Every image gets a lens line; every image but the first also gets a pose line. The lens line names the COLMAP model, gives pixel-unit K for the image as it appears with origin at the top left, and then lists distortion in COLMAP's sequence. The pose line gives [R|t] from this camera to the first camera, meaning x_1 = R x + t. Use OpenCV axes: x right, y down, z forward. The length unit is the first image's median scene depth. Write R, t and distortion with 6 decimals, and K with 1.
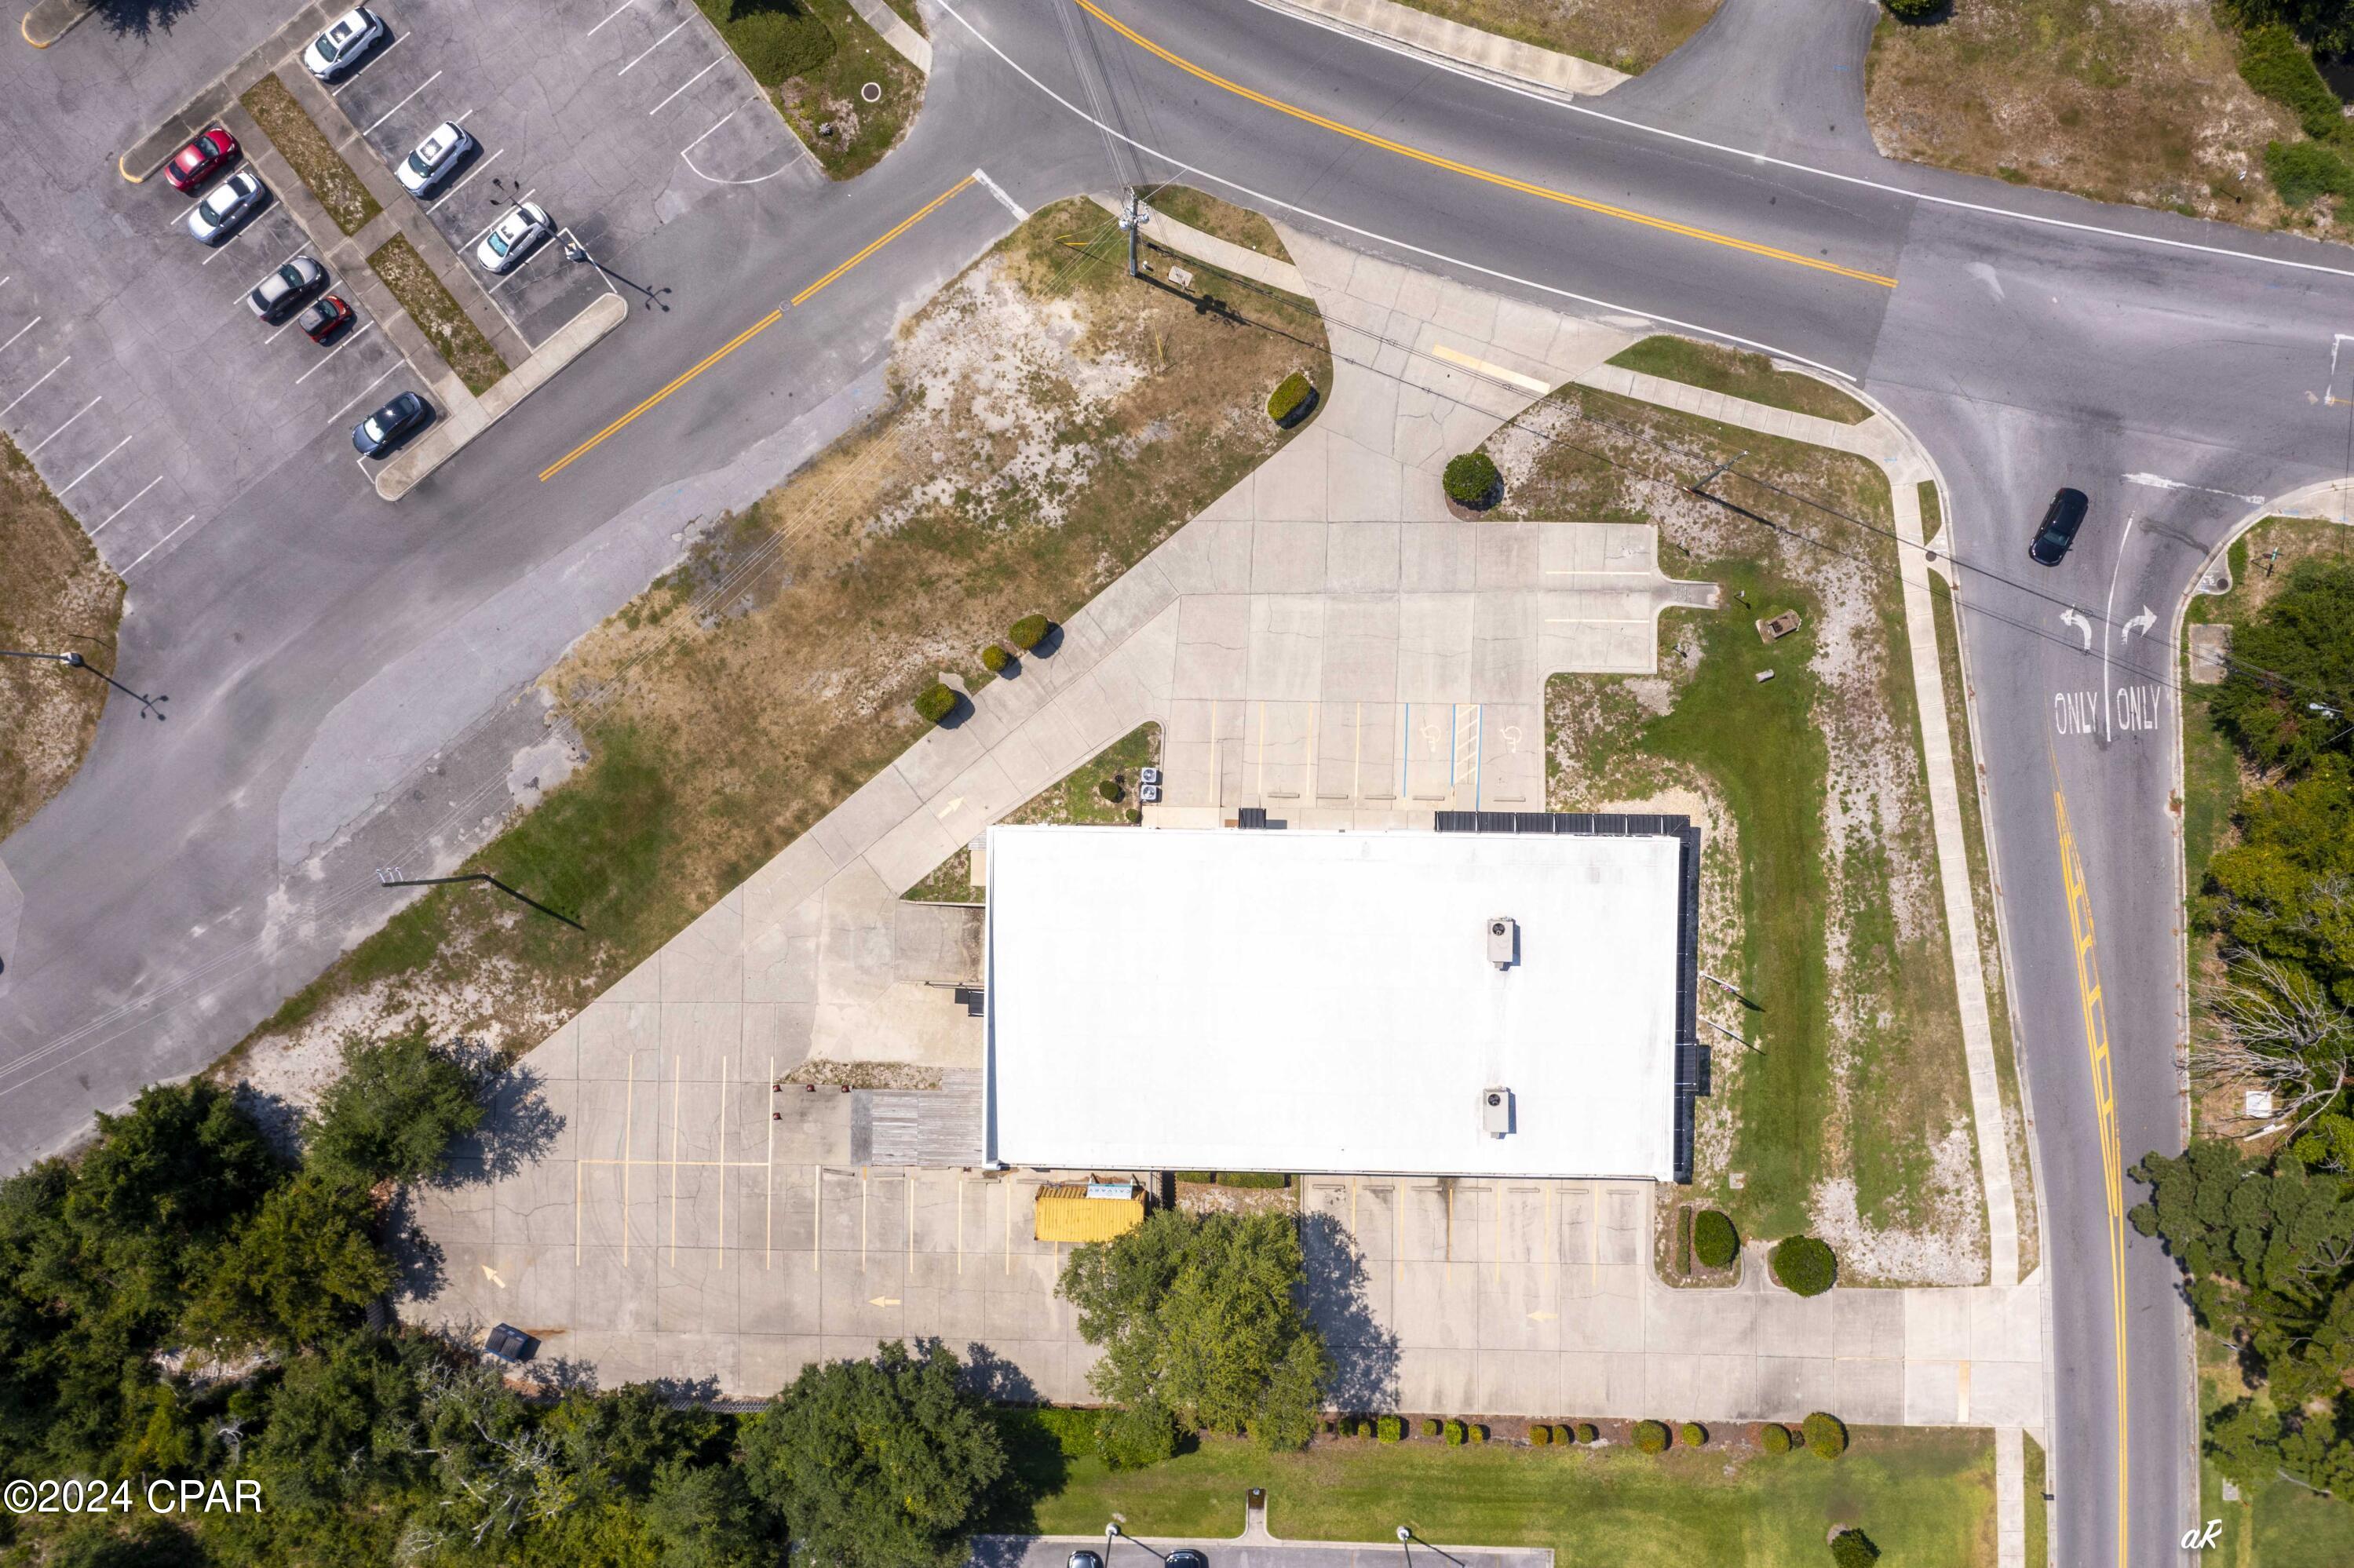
lens RADIAL K [[1850.8, 0, 1180.4], [0, 1850.8, 775.4], [0, 0, 1]] dist [-0.011532, 0.034921]
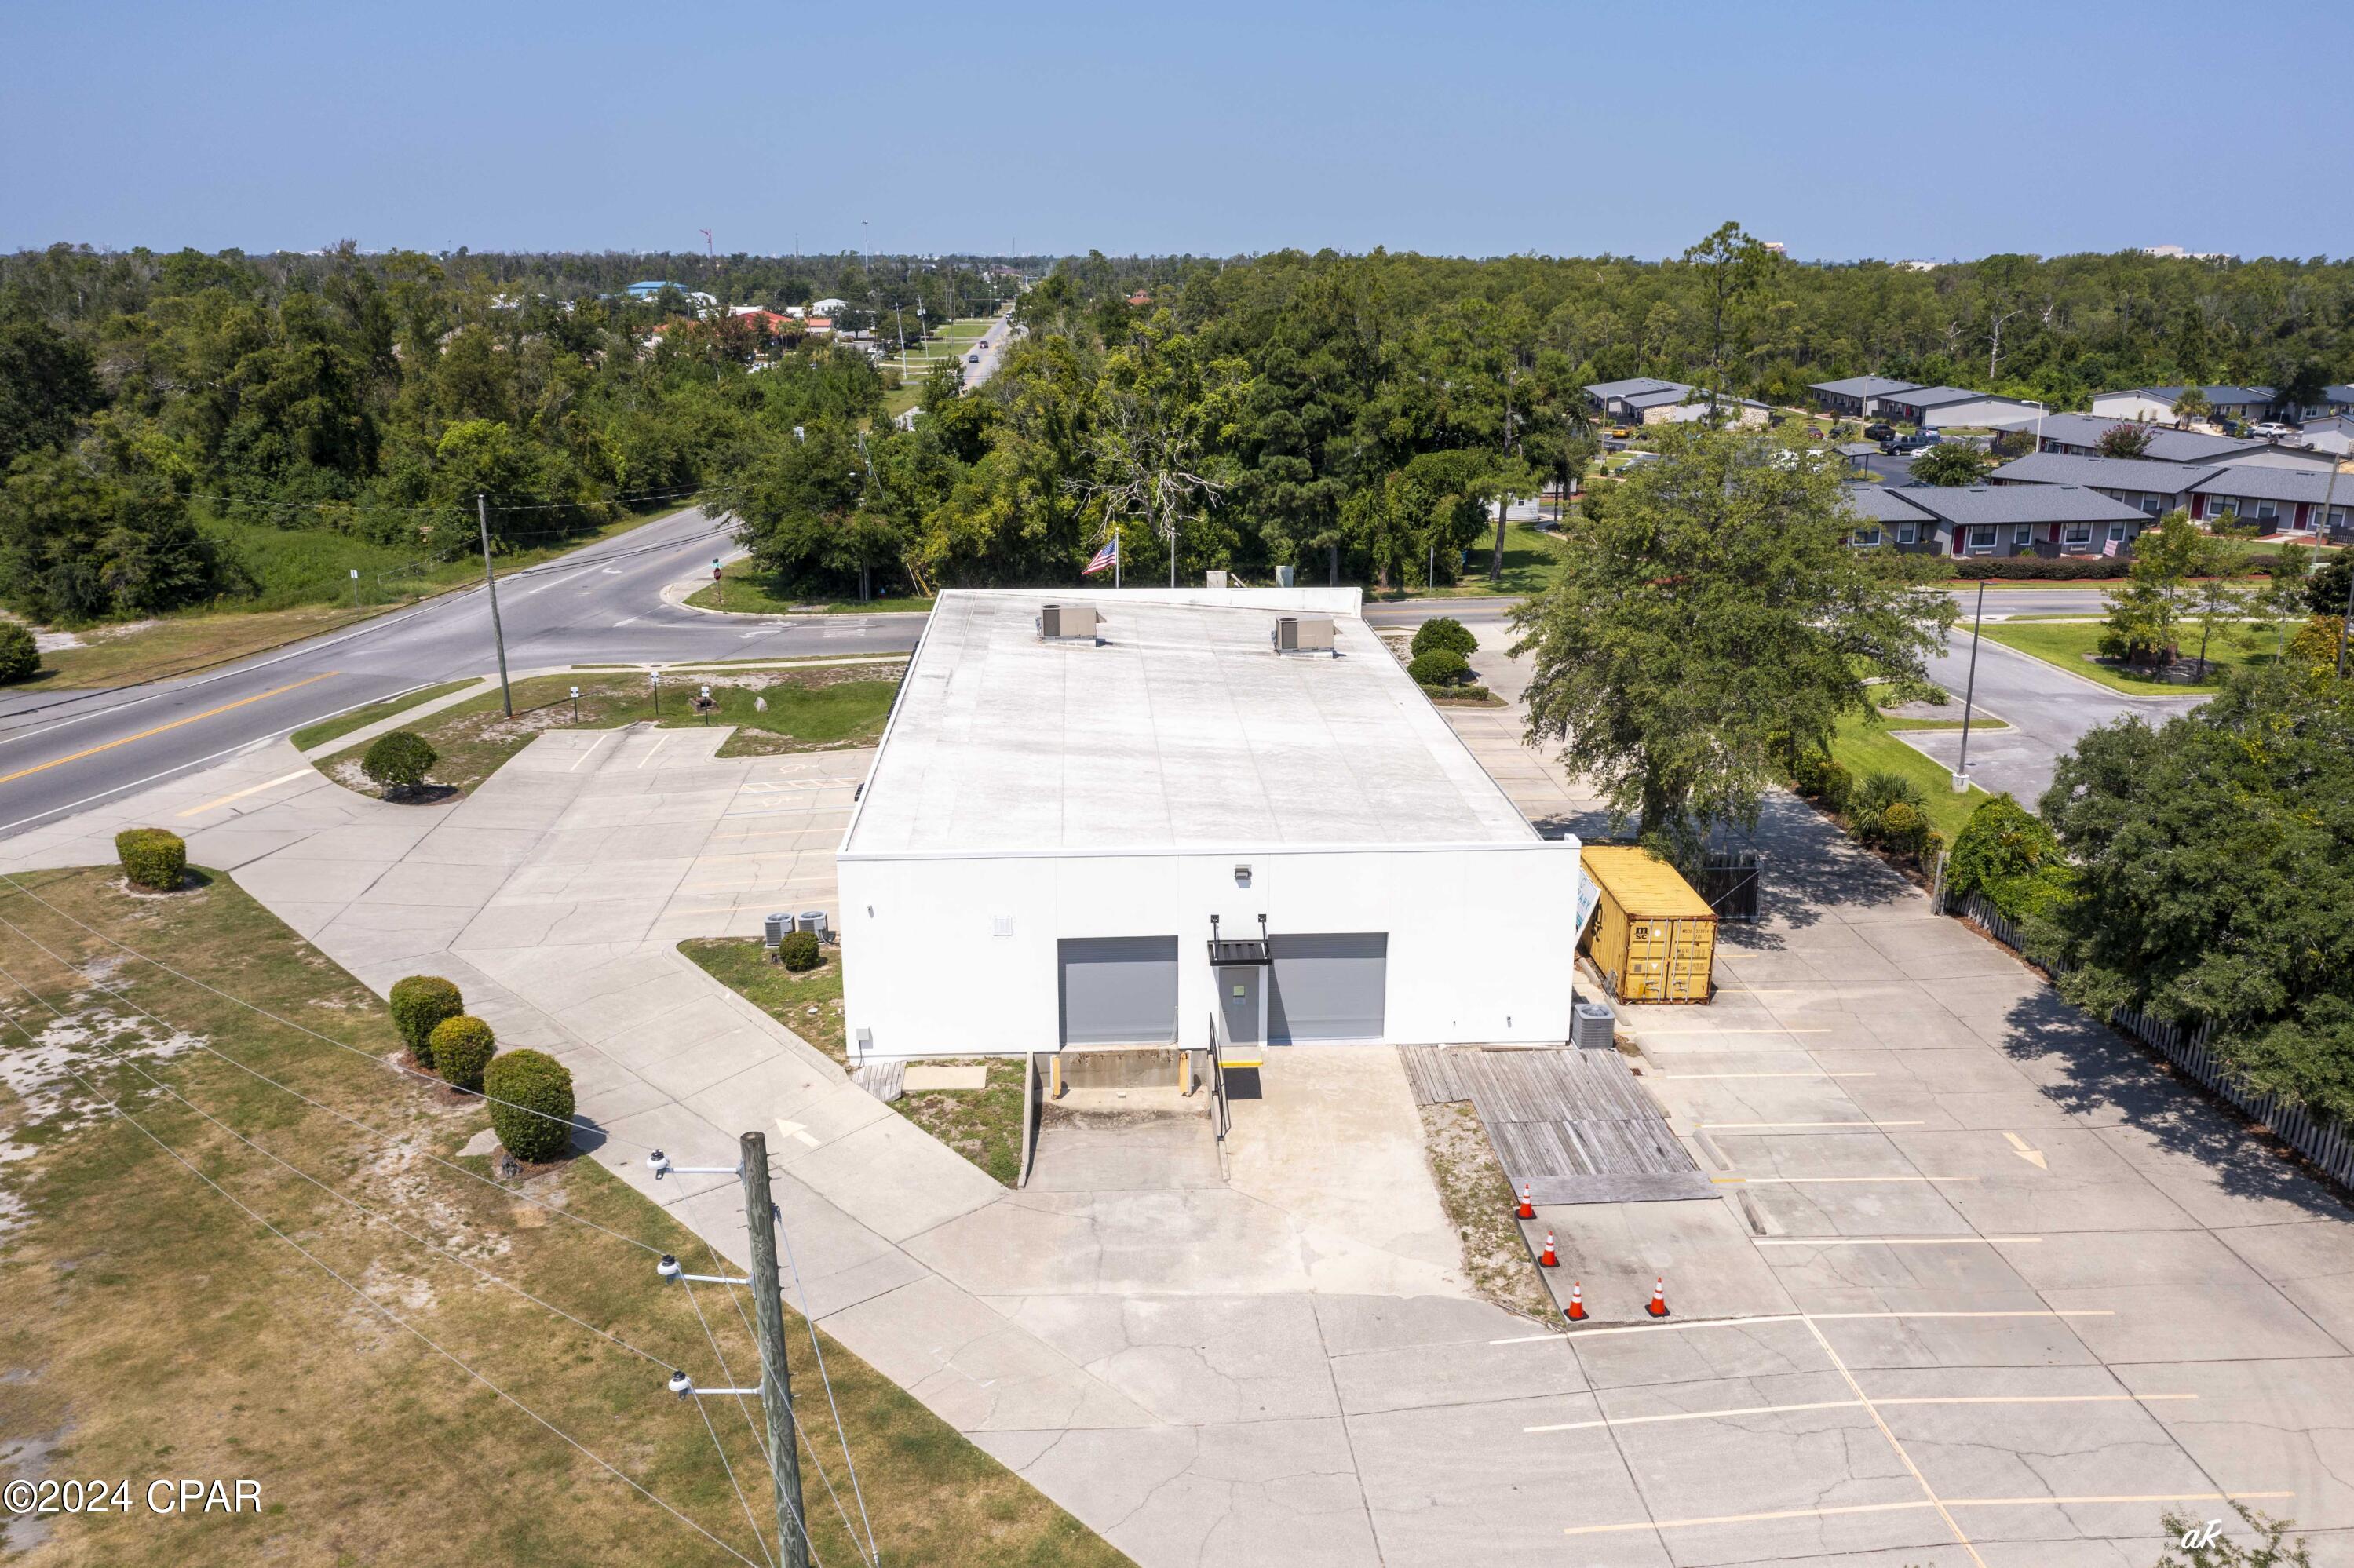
lens RADIAL K [[1850.8, 0, 1180.4], [0, 1850.8, 775.4], [0, 0, 1]] dist [-0.011532, 0.034921]
pose [[-0.073098, -0.241131, 0.967736, -0.515520], [0.997317, -0.021383, 0.070005, 0.076229], [0.003813, 0.970257, 0.242047, 0.824264]]
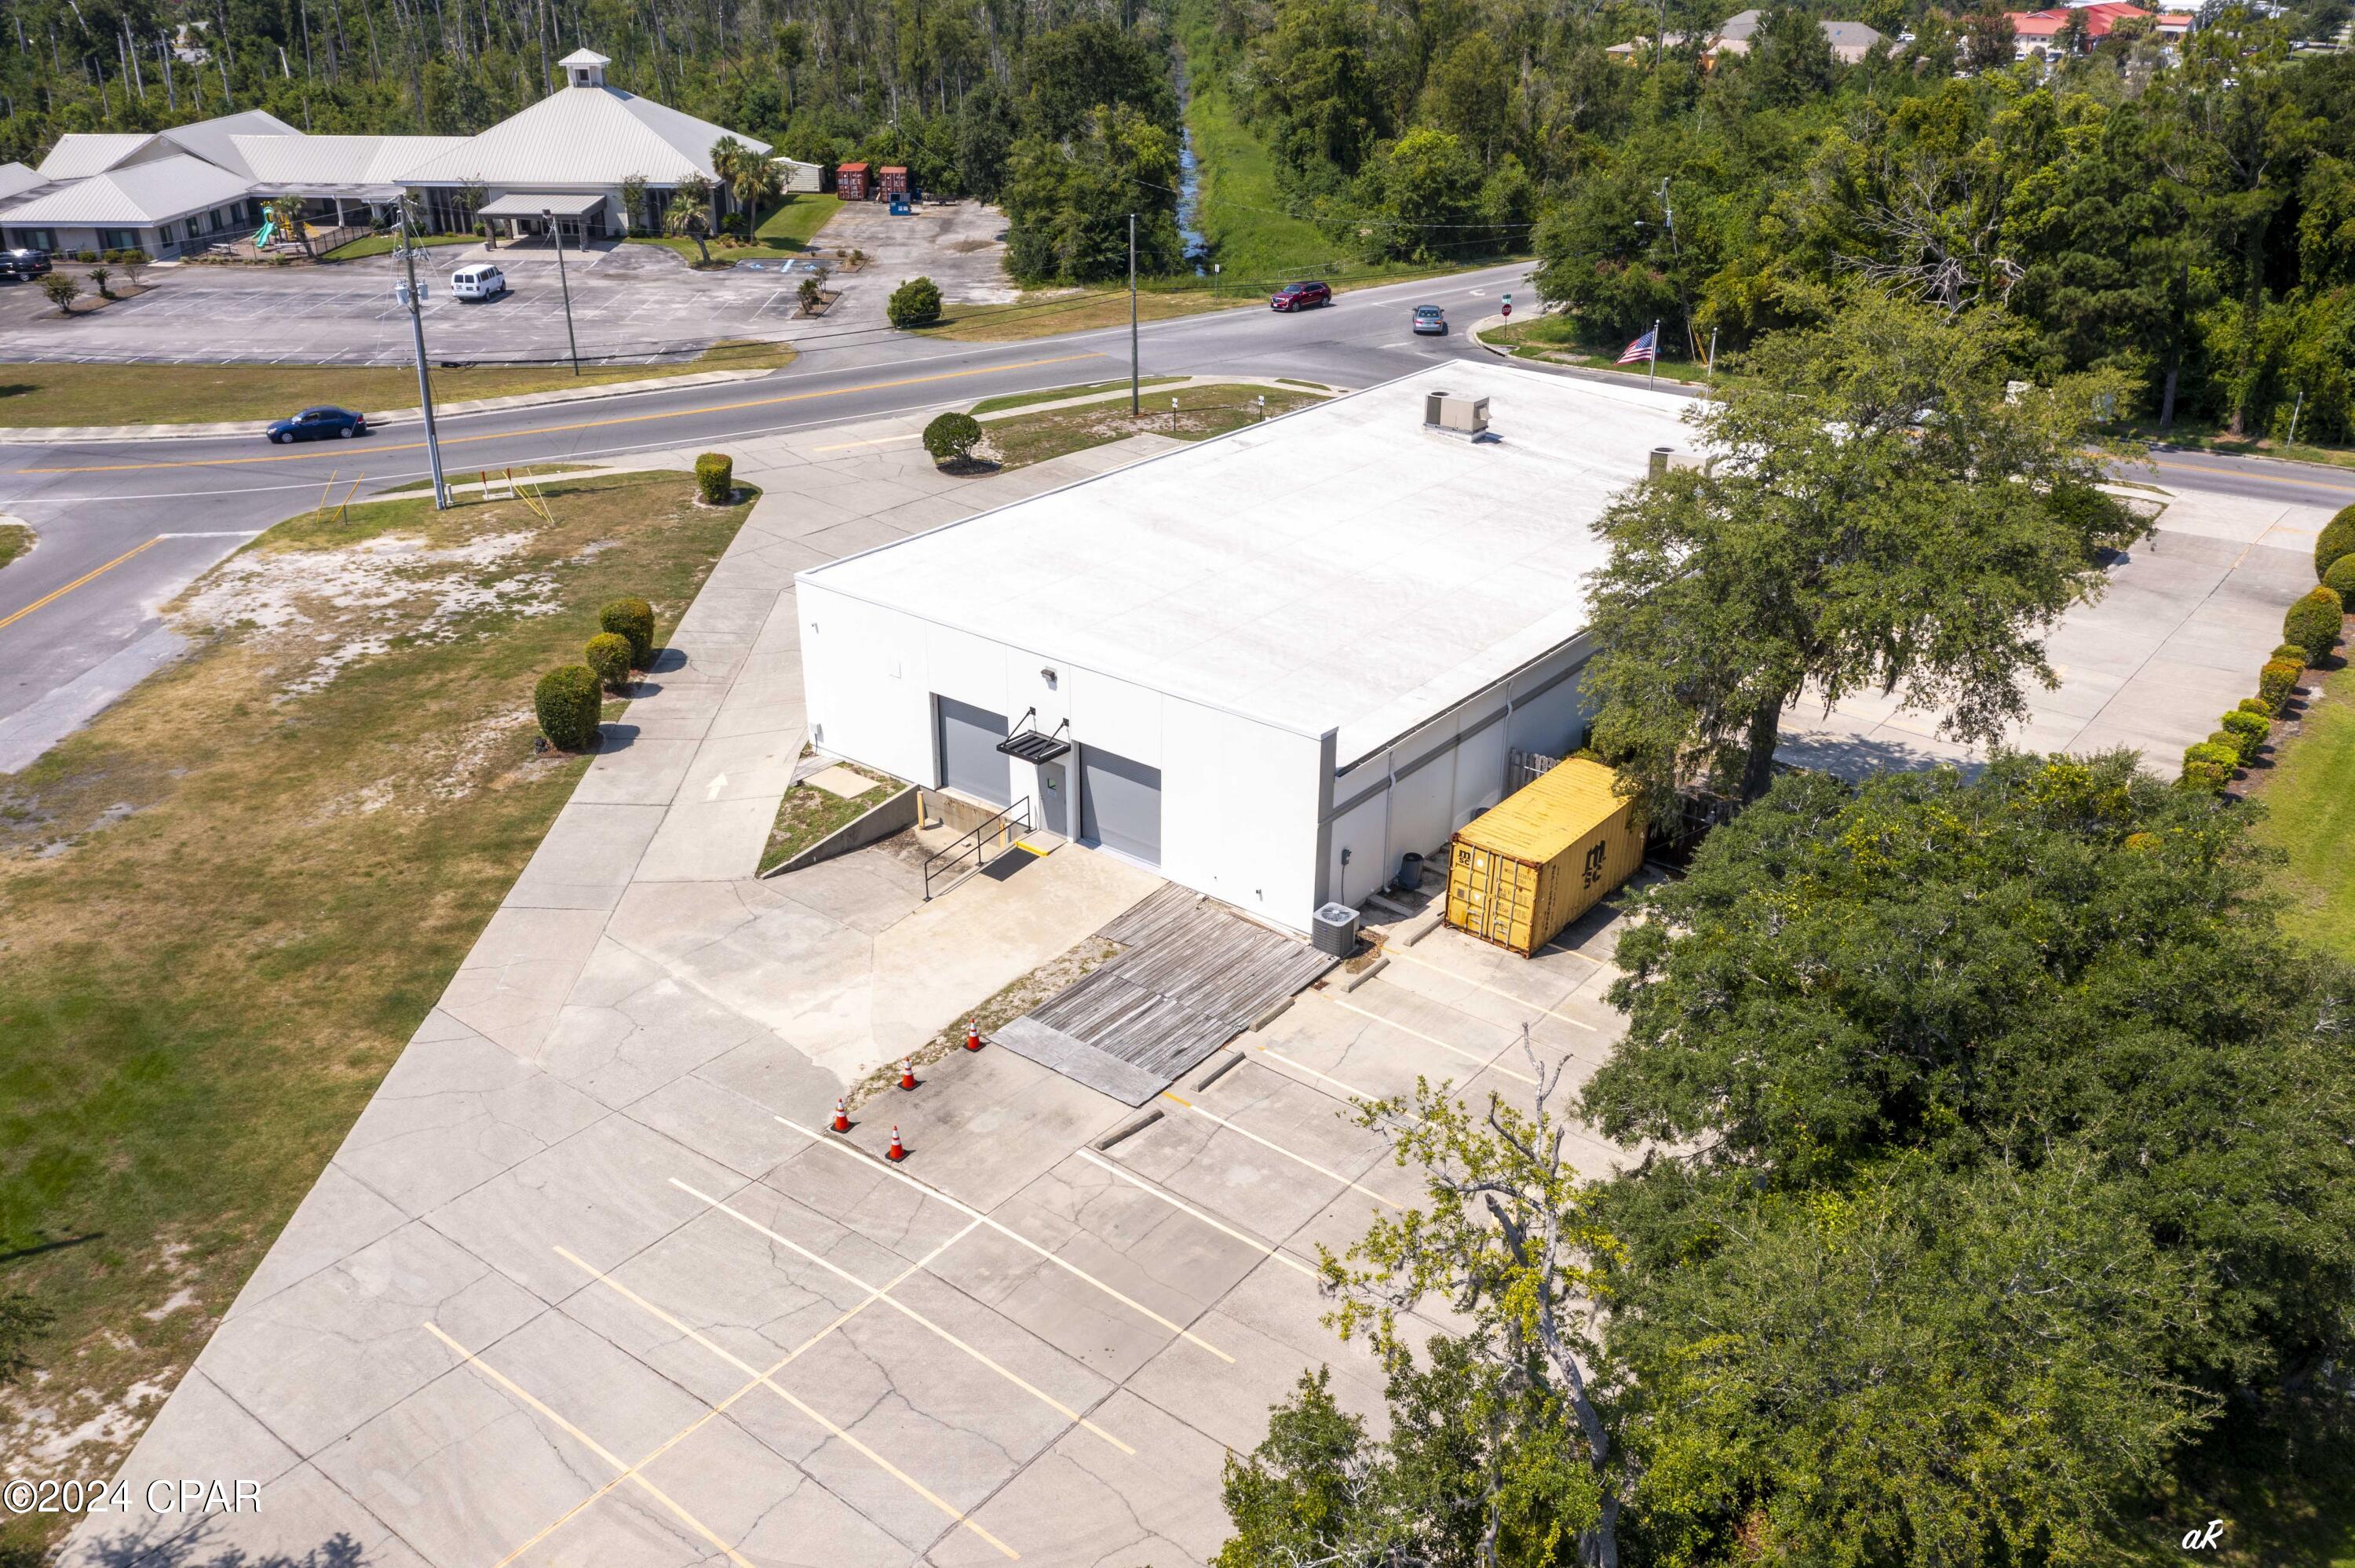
lens RADIAL K [[1851.5, 0, 1180.9], [0, 1851.5, 775.4], [0, 0, 1]] dist [-0.011532, 0.034921]
pose [[0.607429, -0.304777, 0.733581, -0.423877], [0.794135, 0.255649, -0.551356, 0.404451], [-0.019499, 0.917472, 0.397322, 0.792526]]
